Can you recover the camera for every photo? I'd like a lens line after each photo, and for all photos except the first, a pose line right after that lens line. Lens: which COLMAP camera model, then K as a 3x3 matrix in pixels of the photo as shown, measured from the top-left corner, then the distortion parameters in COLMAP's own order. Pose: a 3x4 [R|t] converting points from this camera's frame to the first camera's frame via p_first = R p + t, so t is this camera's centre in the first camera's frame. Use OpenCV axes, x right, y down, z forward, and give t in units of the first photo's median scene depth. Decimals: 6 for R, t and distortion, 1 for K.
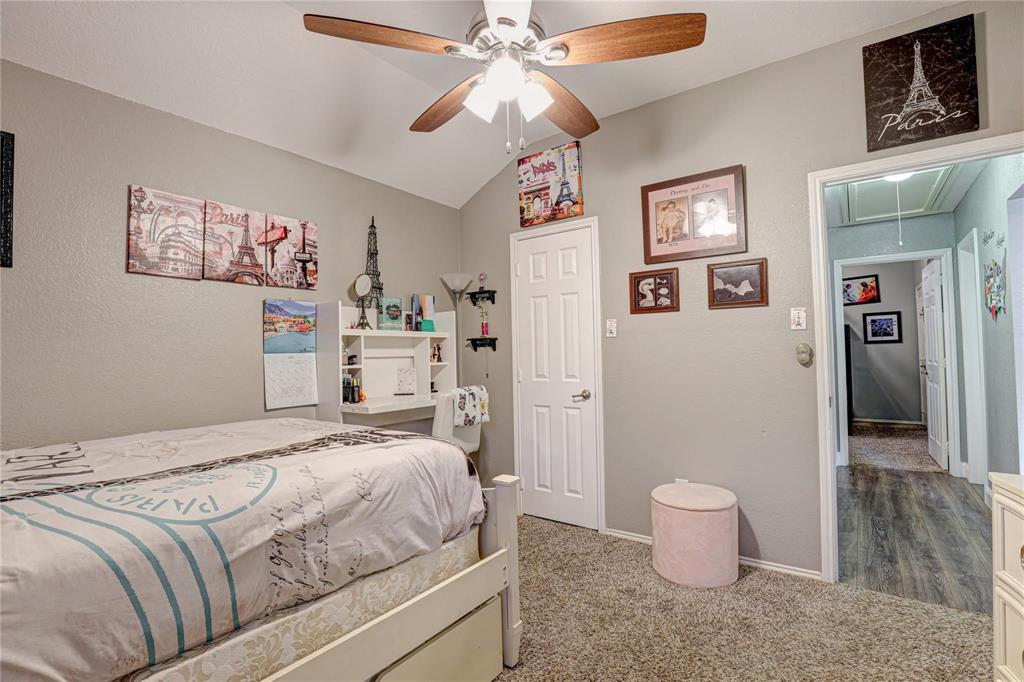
lens RADIAL K [[472.8, 0, 513.5], [0, 472.8, 341.9], [0, 0, 1]] dist [-0.033518, 0.005636]
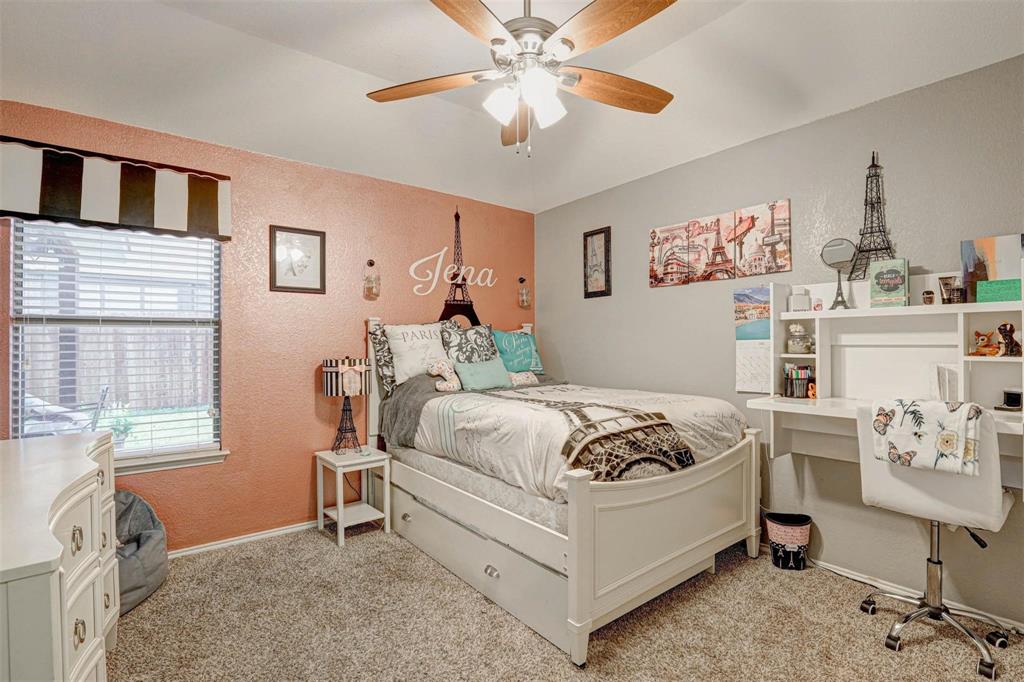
lens RADIAL K [[472.8, 0, 515.6], [0, 472.8, 341.3], [0, 0, 1]] dist [-0.033518, 0.005636]
pose [[-0.256691, 0.012749, -0.966409, 0.681035], [0.031199, 0.999501, 0.004898, 0.007012], [0.965990, -0.028894, -0.256961, 0.806821]]
